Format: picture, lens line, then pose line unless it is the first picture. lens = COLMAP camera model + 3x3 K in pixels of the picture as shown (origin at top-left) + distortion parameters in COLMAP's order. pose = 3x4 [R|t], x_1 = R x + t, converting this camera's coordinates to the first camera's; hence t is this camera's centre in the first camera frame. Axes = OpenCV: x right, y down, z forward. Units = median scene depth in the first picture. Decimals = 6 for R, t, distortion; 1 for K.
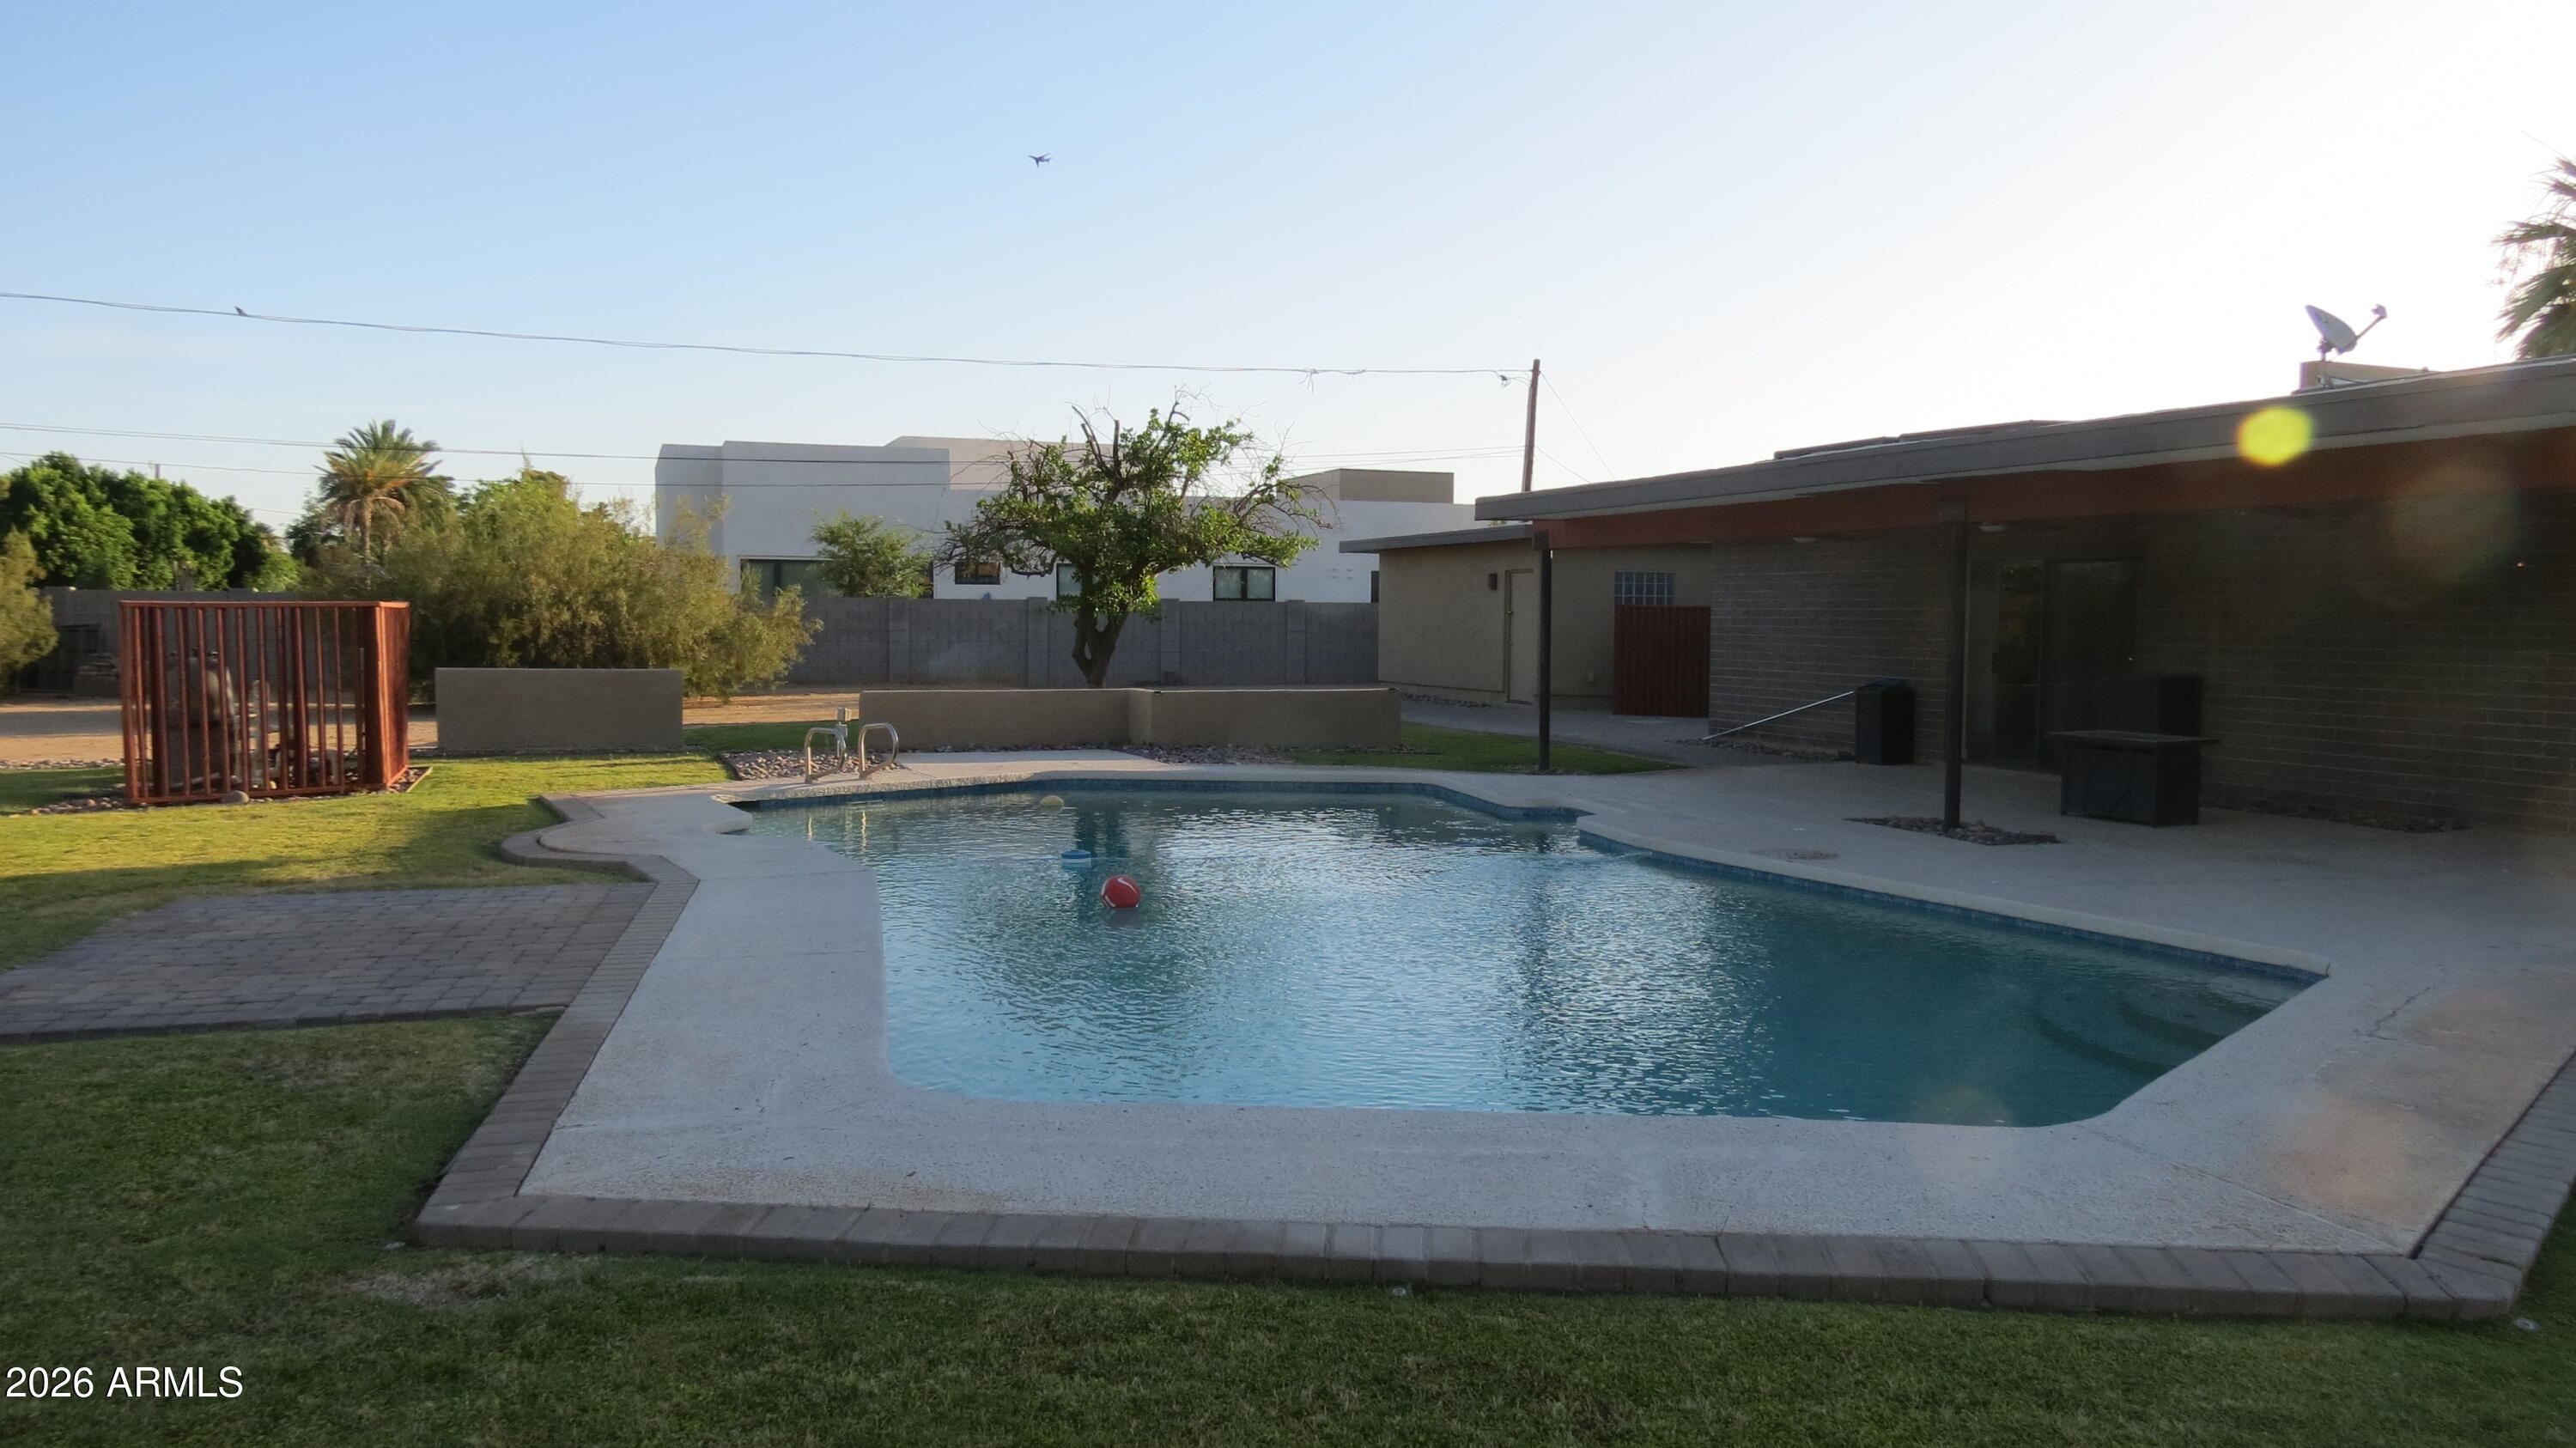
lens RADIAL K [[1826.9, 0, 1293.9], [0, 1826.9, 732.3], [0, 0, 1]] dist [-0.025082, 0.012173]
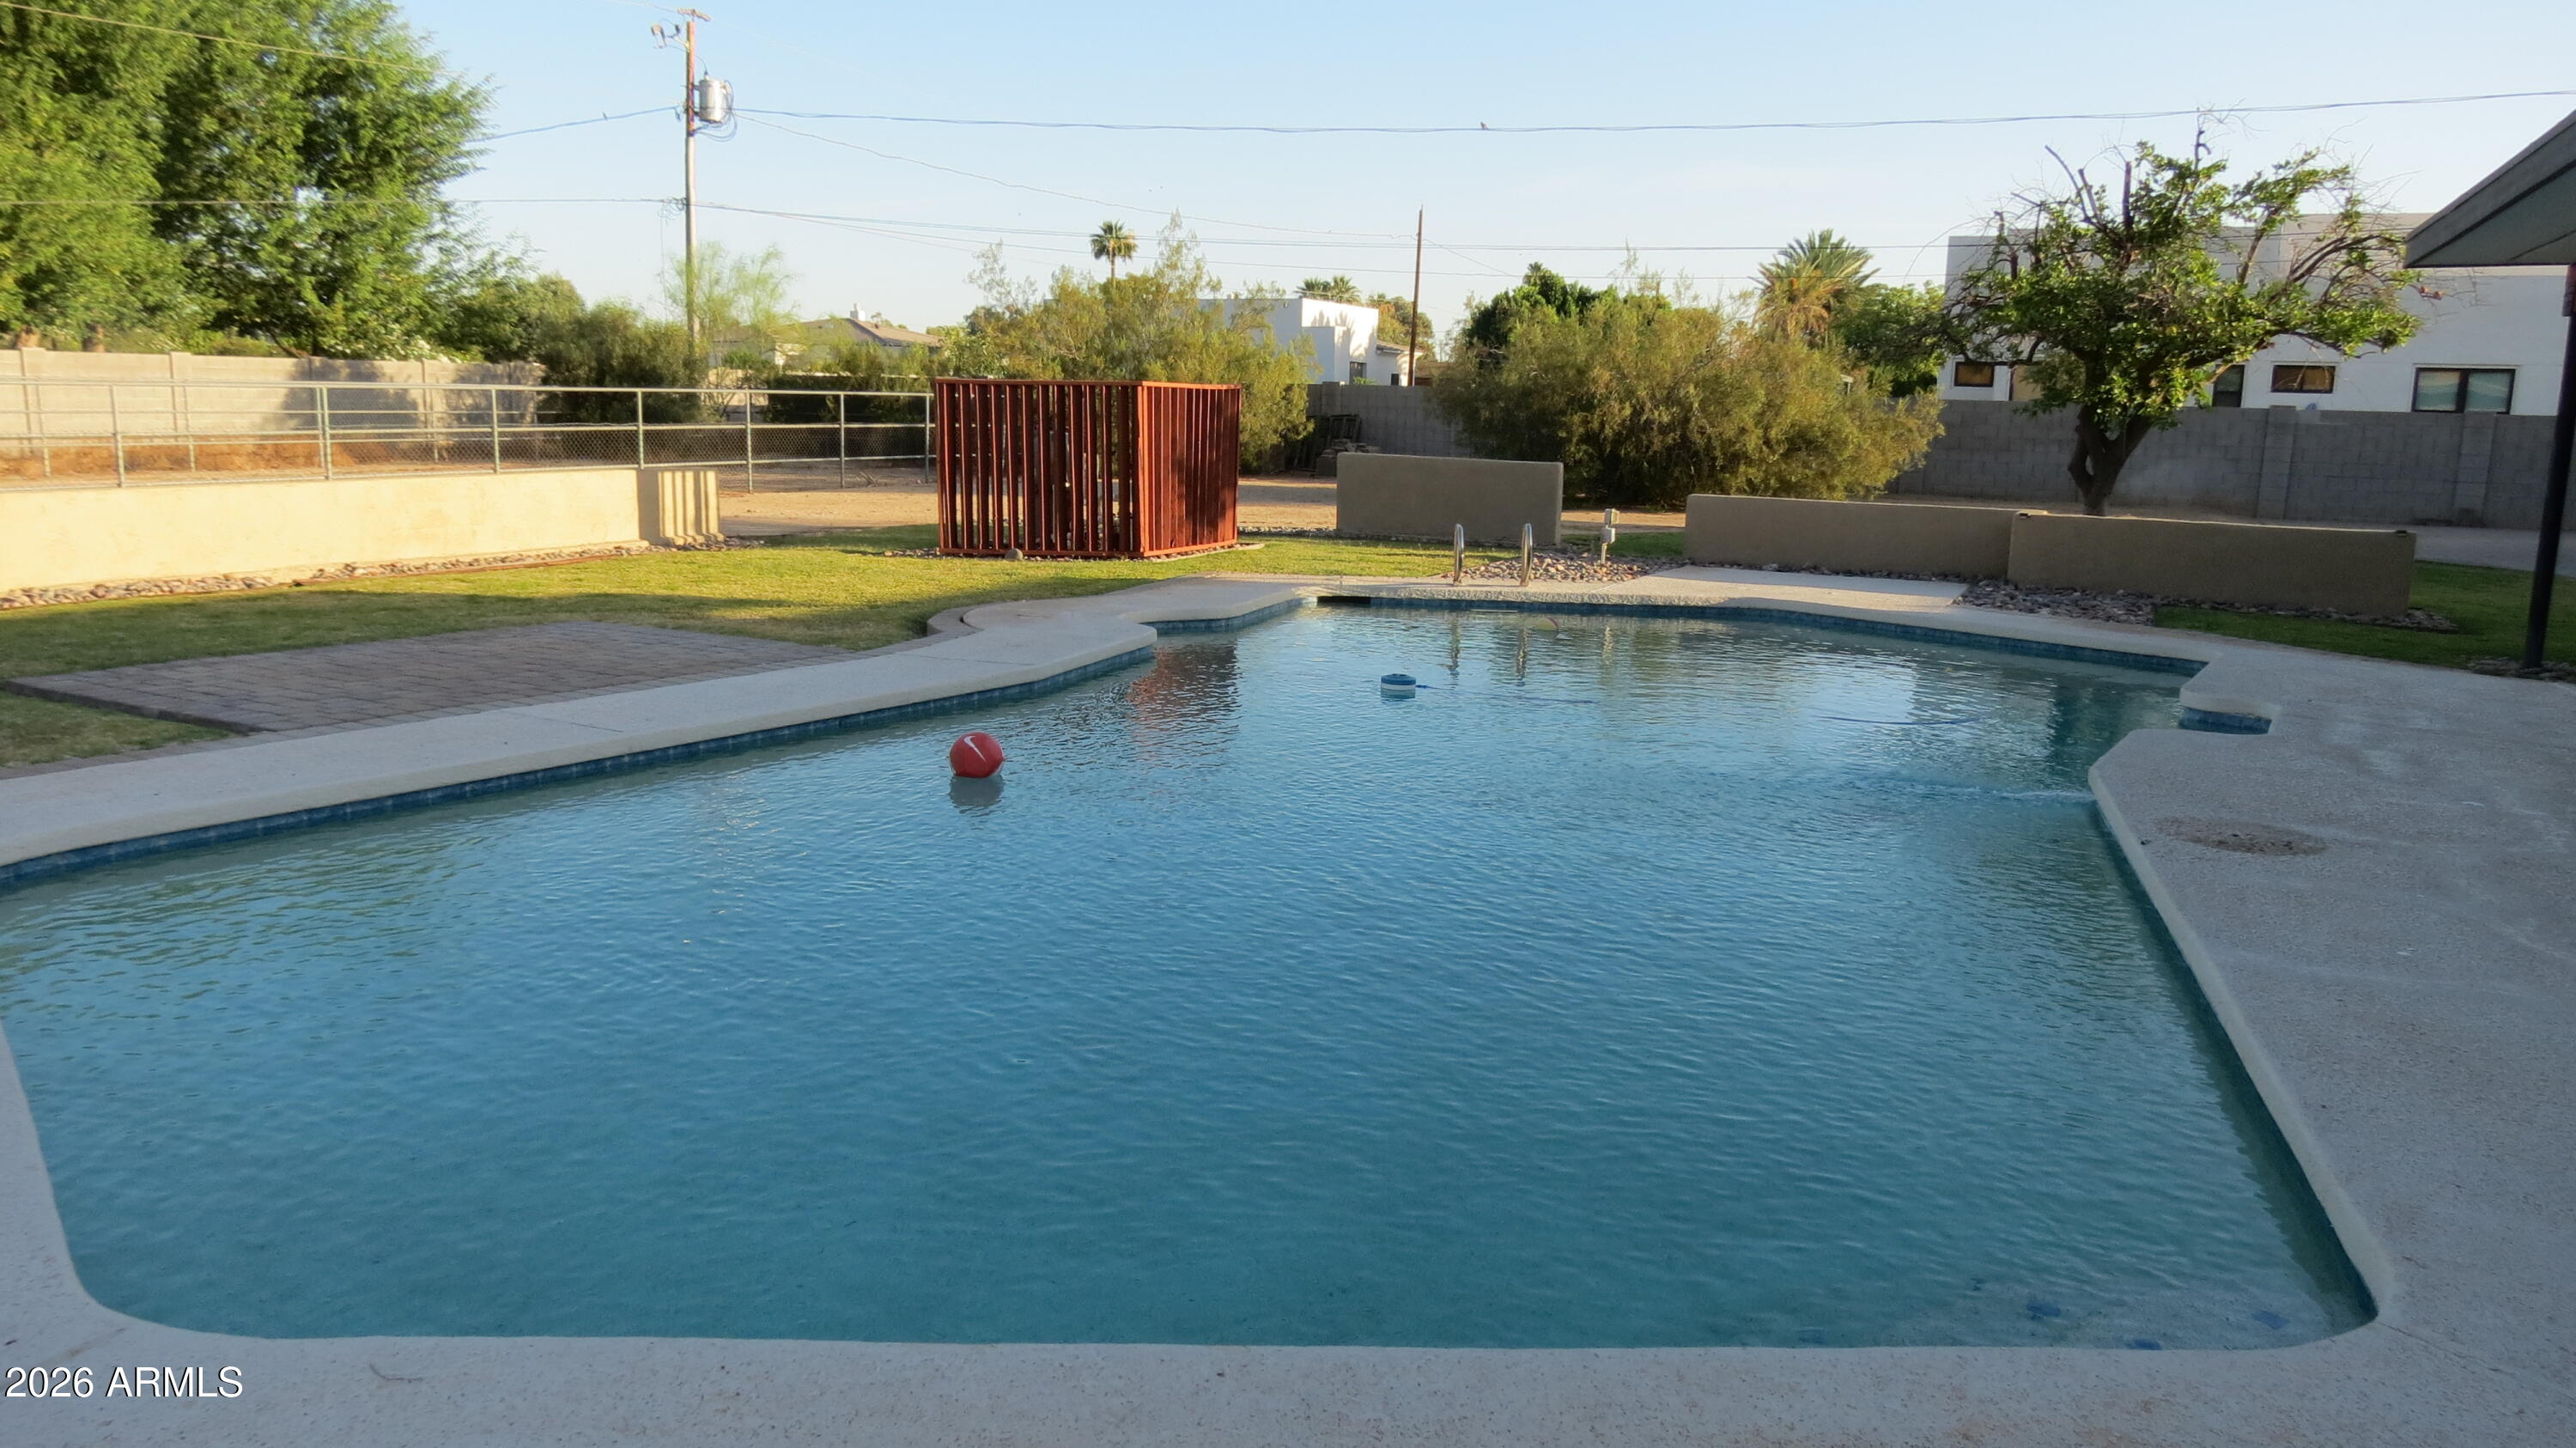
lens RADIAL K [[1826.9, 0, 1293.9], [0, 1826.9, 732.3], [0, 0, 1]] dist [-0.025082, 0.012173]
pose [[0.697897, 0.138886, -0.702602, 0.218483], [-0.067781, 0.989422, 0.128256, -0.007254], [0.712983, -0.041886, 0.699929, 0.196851]]
